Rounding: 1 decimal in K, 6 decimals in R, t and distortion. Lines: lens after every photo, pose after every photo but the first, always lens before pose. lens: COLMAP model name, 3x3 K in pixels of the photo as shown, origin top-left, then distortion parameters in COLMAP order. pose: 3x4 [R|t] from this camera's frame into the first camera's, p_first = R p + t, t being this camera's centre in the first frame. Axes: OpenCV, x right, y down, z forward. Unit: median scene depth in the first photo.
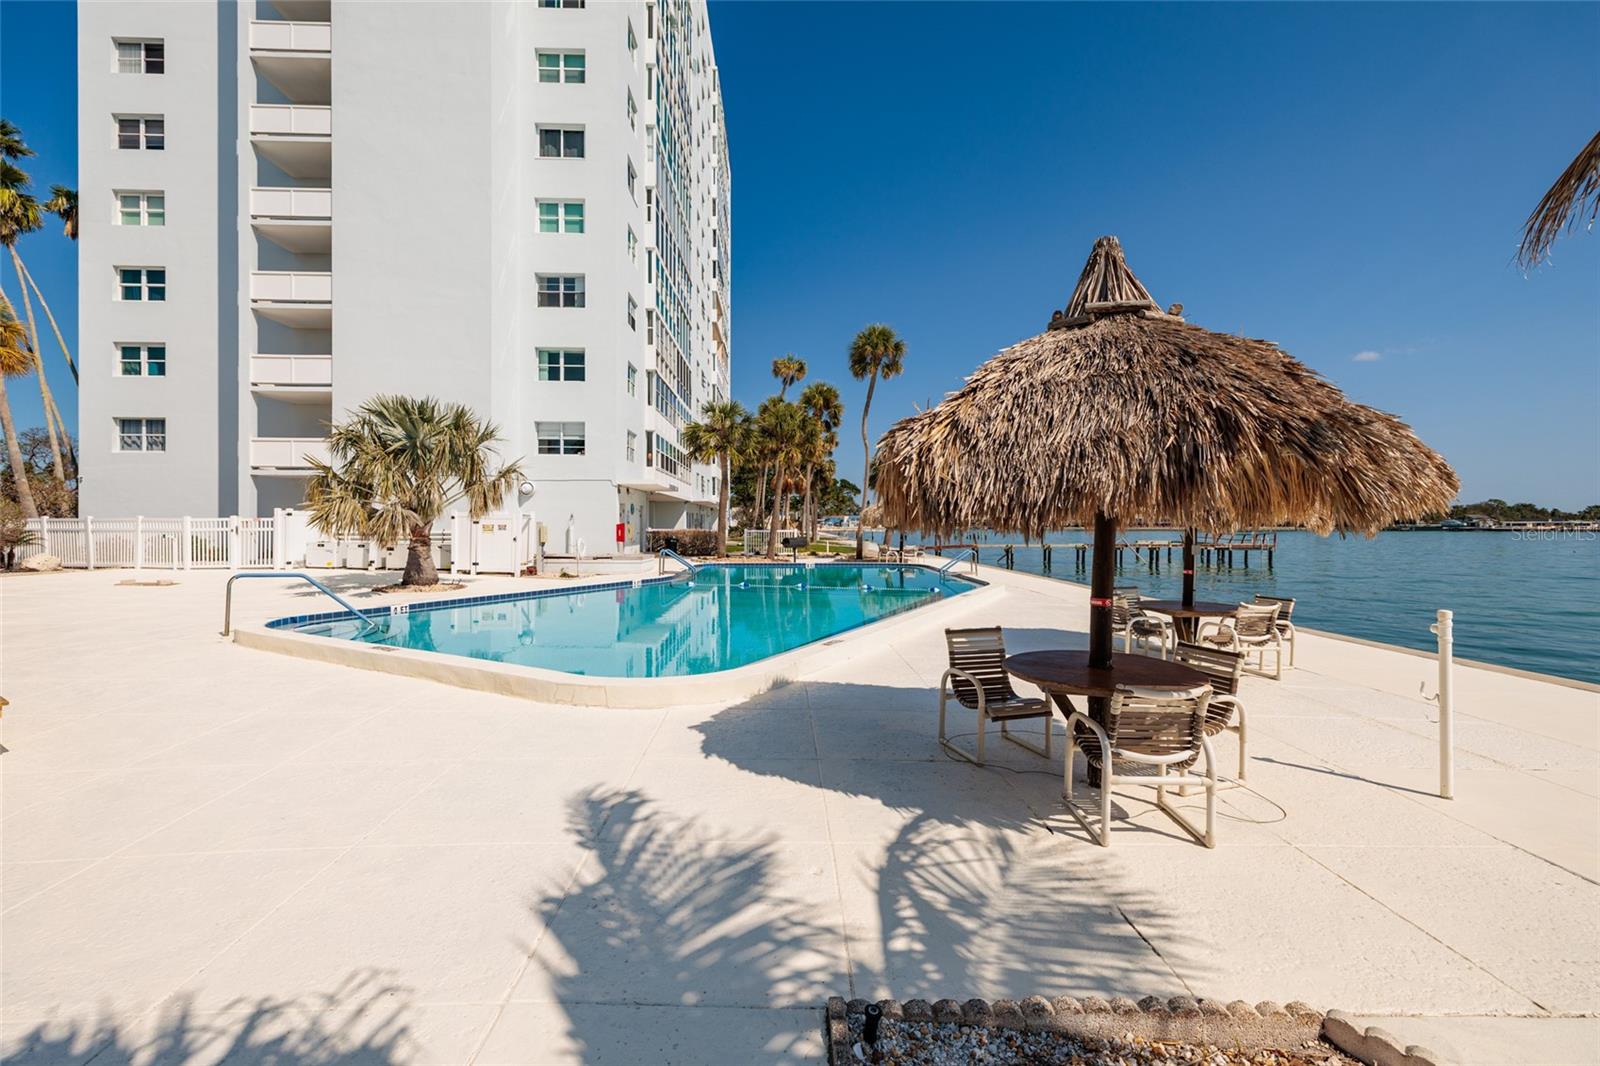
lens RADIAL K [[688.0, 0, 793.9], [0, 688.0, 529.8], [0, 0, 1]] dist [0.001605, 0.000328]
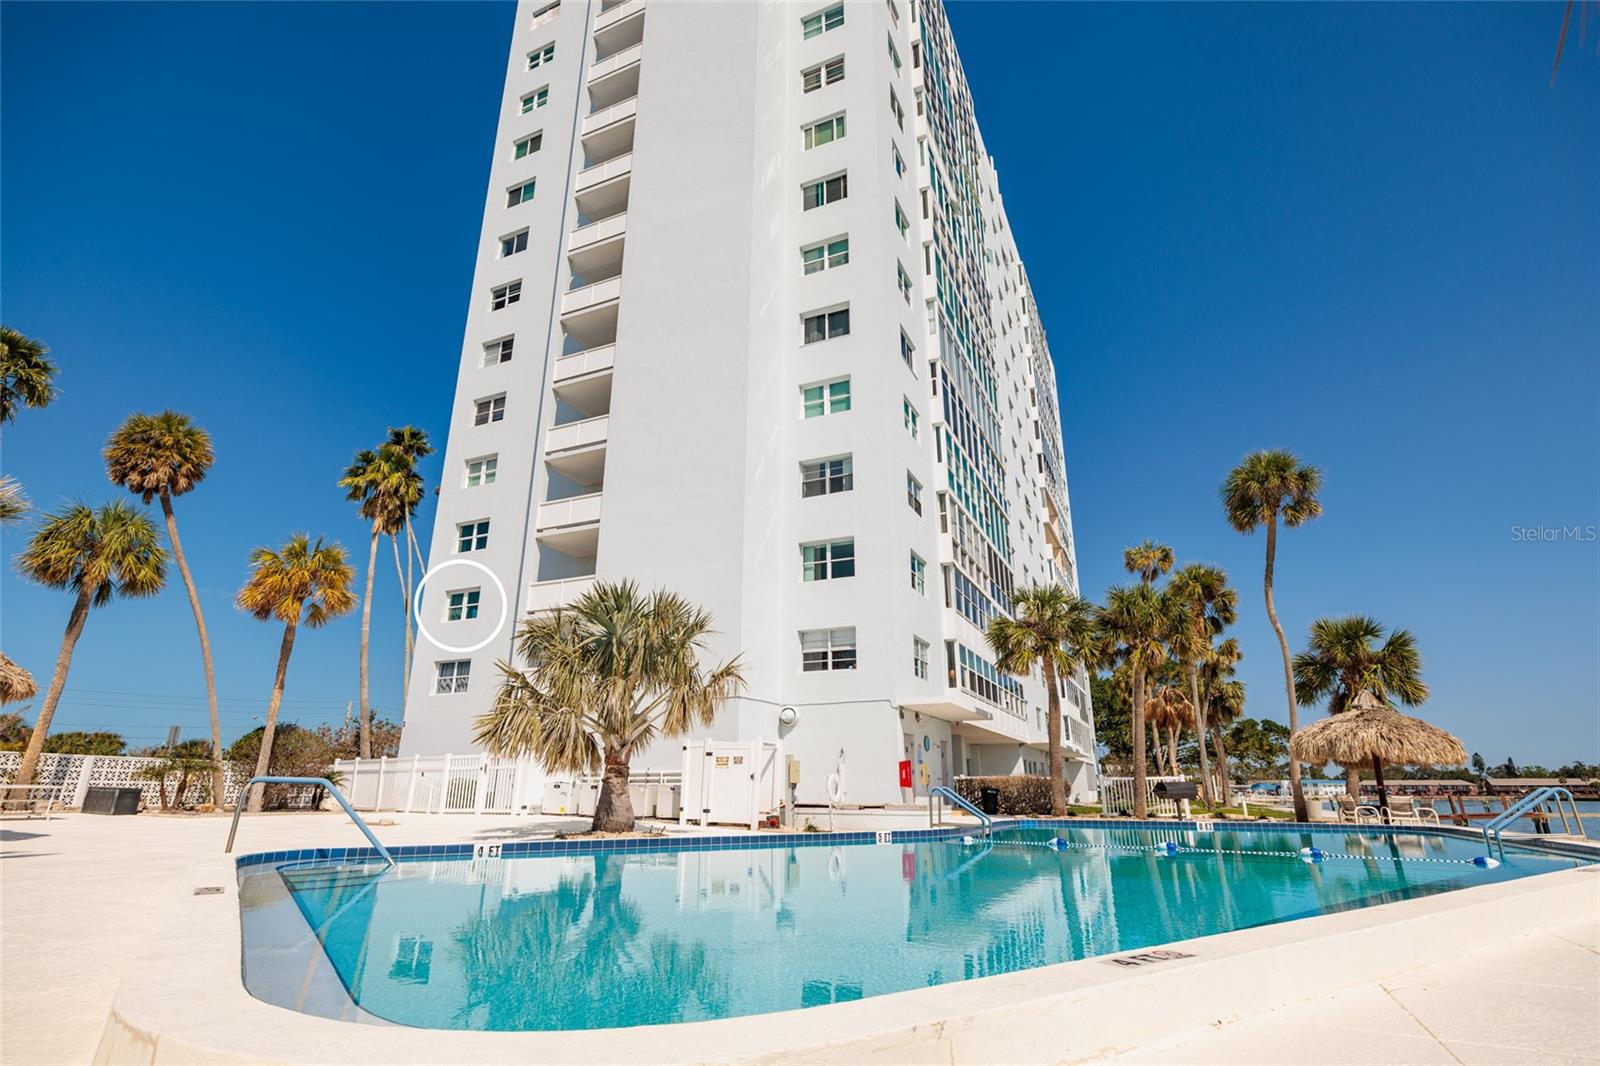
lens RADIAL K [[786.1, 0, 796.8], [0, 786.1, 531.5], [0, 0, 1]] dist [-0.003007, -0.000312]
pose [[0.896060, -0.138132, -0.421895, 0.027517], [-0.006431, 0.946220, -0.323460, 0.030482], [0.443886, 0.292553, 0.846982, 0.179368]]
